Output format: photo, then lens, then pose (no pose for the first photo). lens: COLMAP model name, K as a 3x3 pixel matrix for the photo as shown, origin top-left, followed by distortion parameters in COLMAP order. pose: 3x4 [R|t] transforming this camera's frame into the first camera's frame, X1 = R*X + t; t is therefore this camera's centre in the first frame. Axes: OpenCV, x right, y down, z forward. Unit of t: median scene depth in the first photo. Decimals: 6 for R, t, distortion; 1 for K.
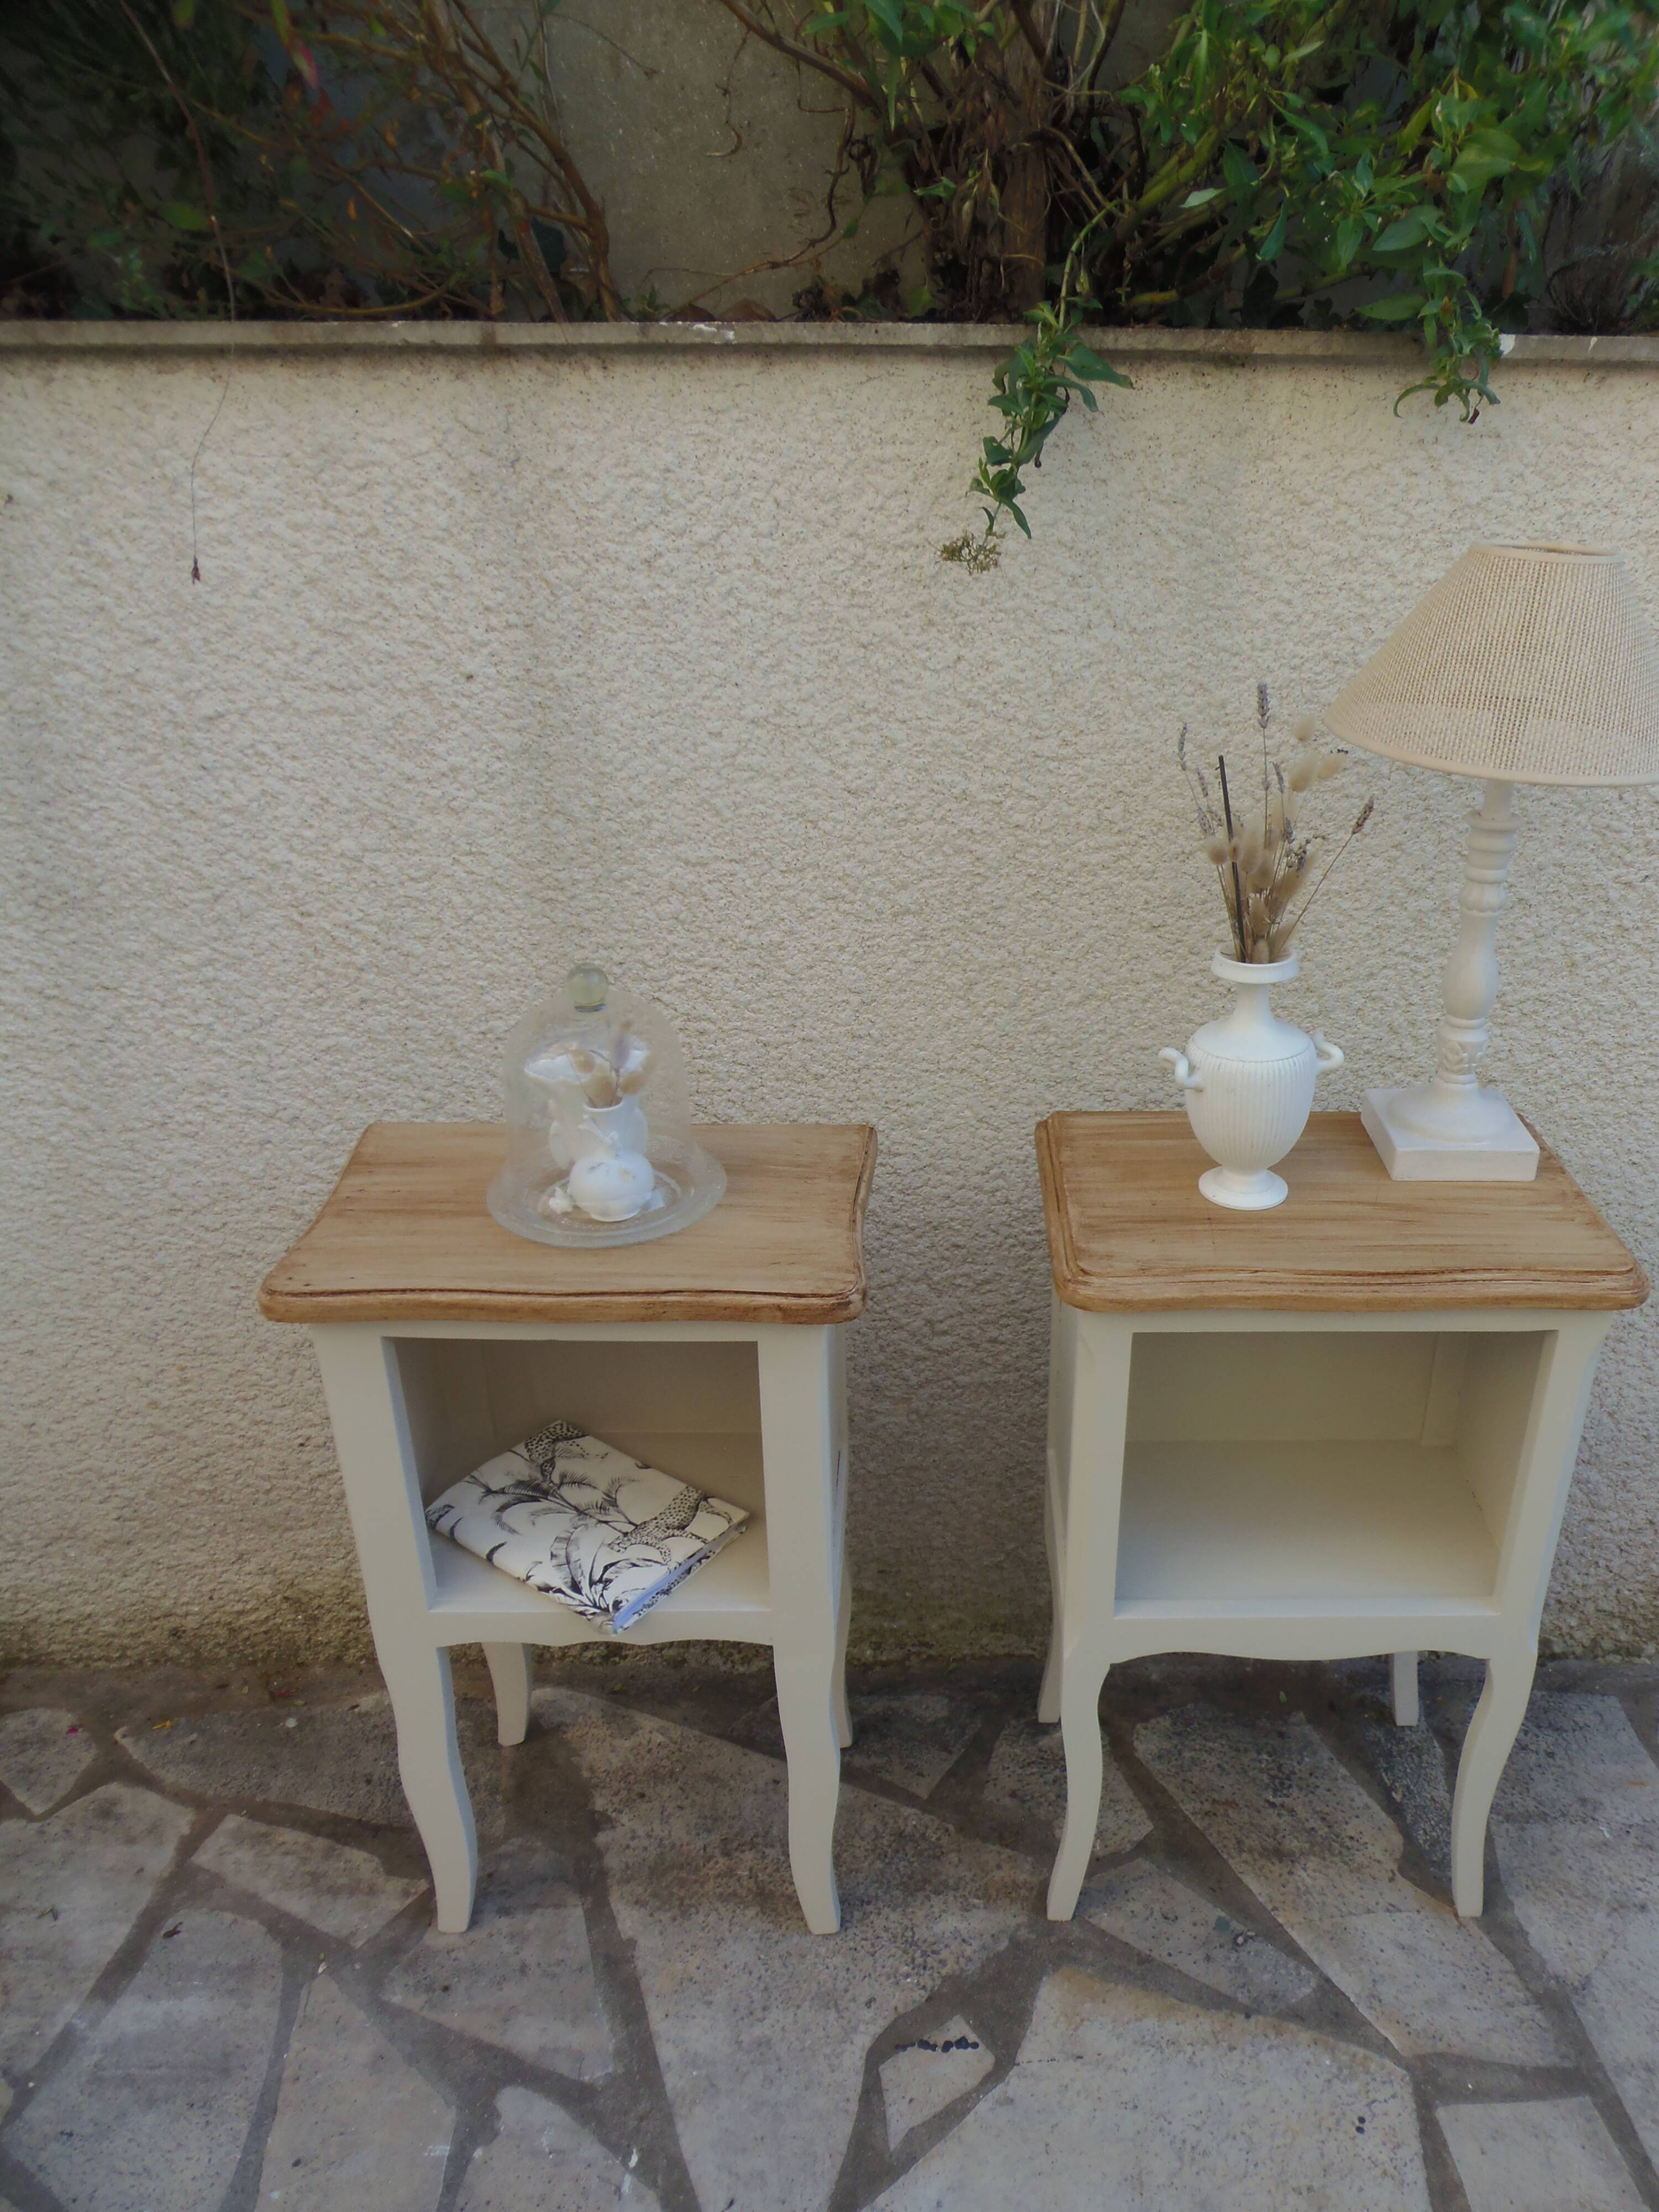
lens RADIAL K [[1599.7, 0, 961.4], [0, 1599.7, 1121.4], [0, 0, 1]] dist [-0.020121, -0.023243]
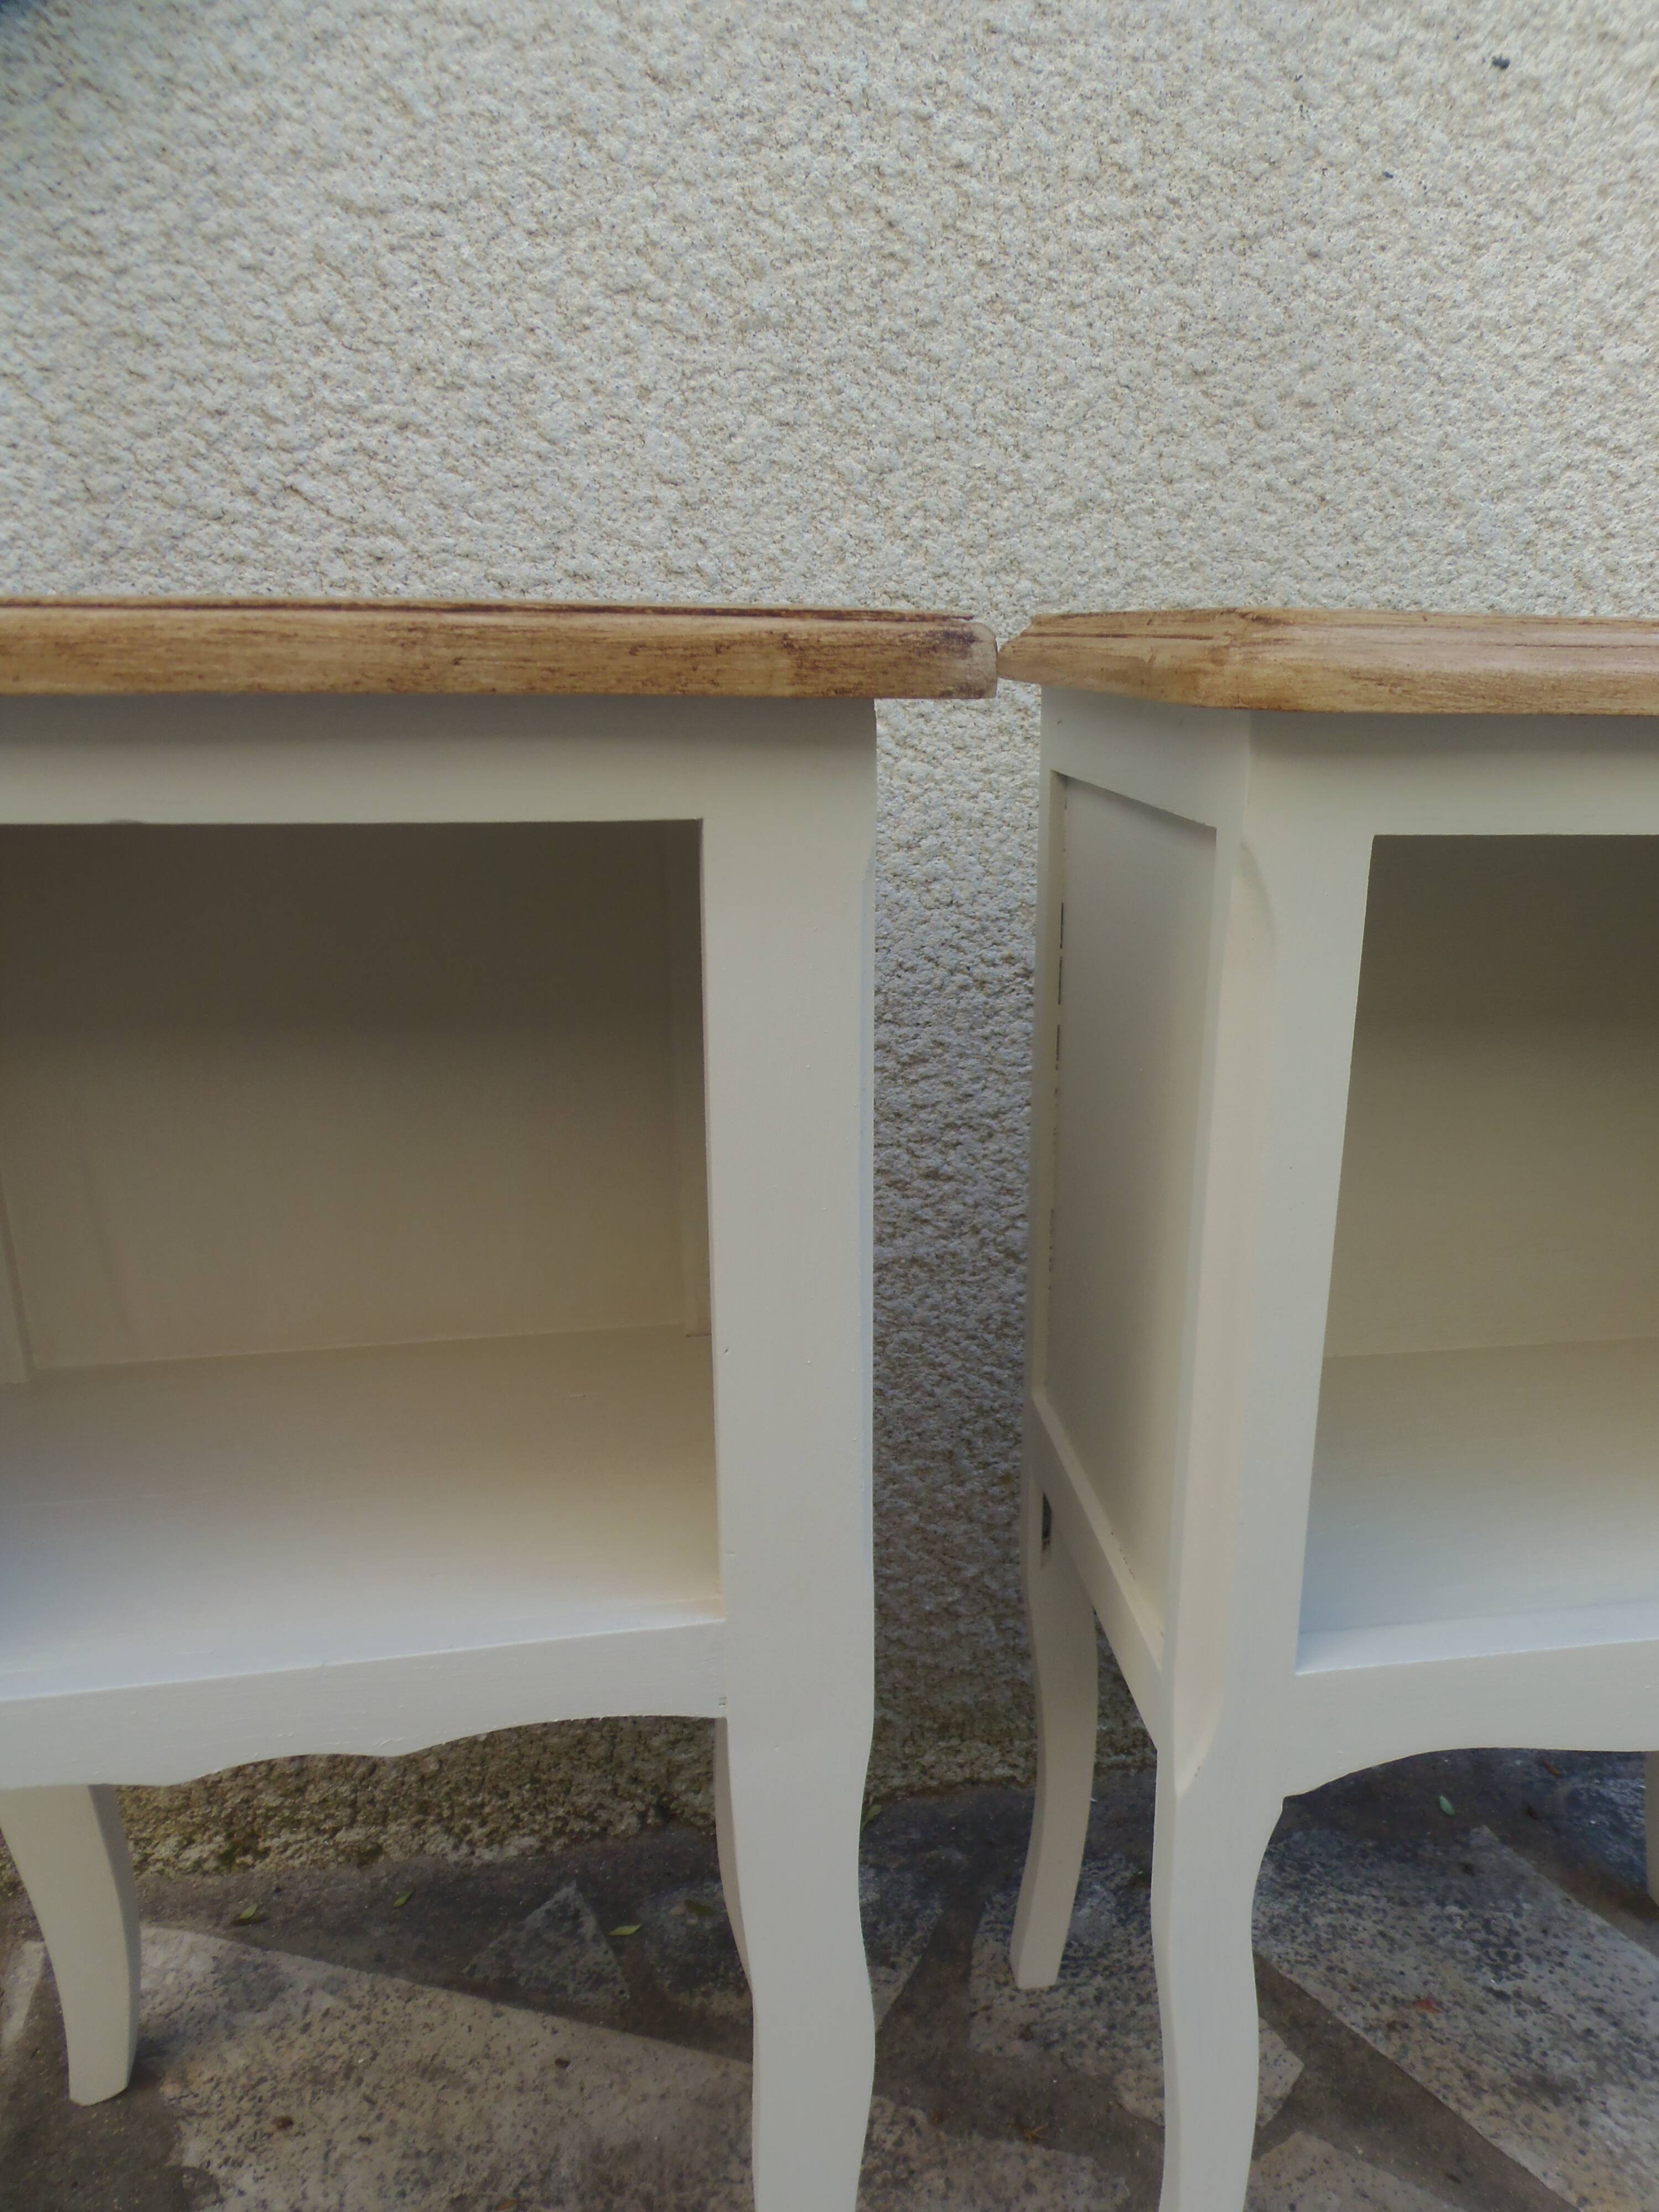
lens RADIAL K [[1599.7, 0, 936.0], [0, 1599.7, 1124.0], [0, 0, 1]] dist [-0.020121, -0.023243]
pose [[0.989348, -0.040669, 0.139776, -0.063924], [0.060391, 0.988323, -0.139895, 0.223569], [-0.132455, 0.146846, 0.980251, 0.506888]]
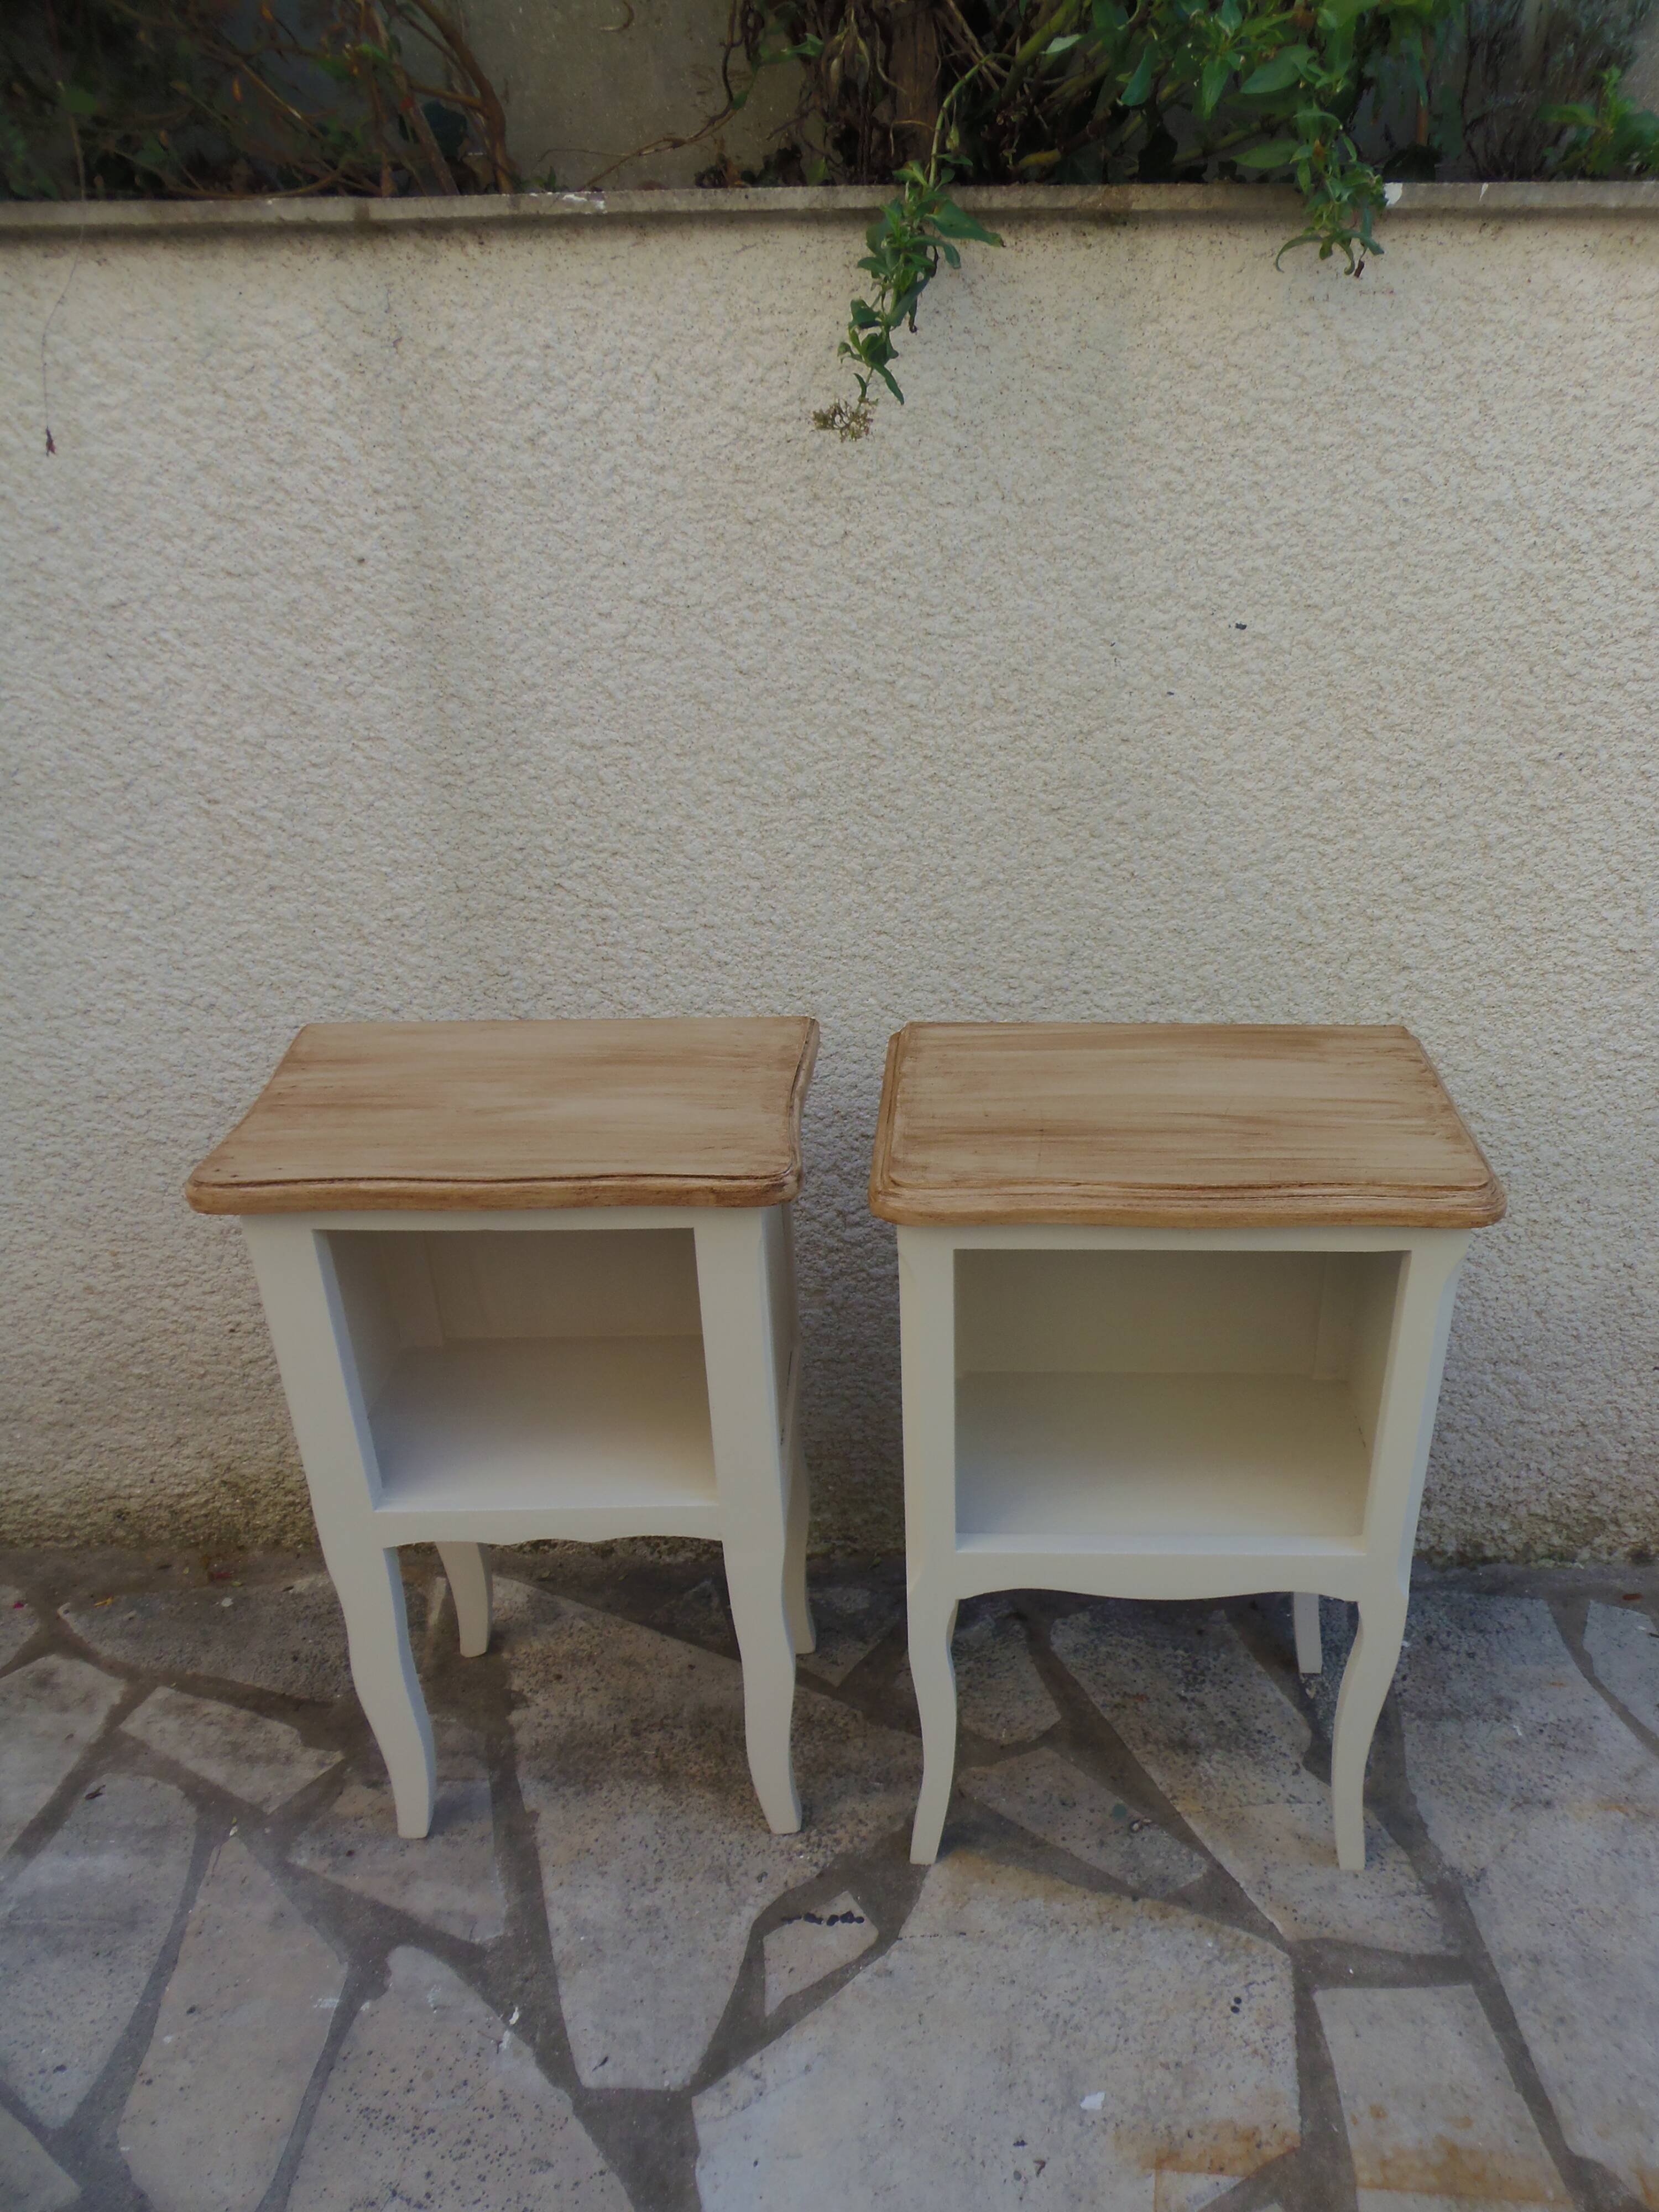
lens RADIAL K [[1599.9, 0, 944.0], [0, 1599.9, 1110.7], [0, 0, 1]] dist [-0.015092, -0.031867]
pose [[0.998854, 0.002917, -0.047781, 0.103320], [-0.001731, 0.999690, 0.024849, 0.041219], [0.047839, -0.024737, 0.998549, 0.005612]]
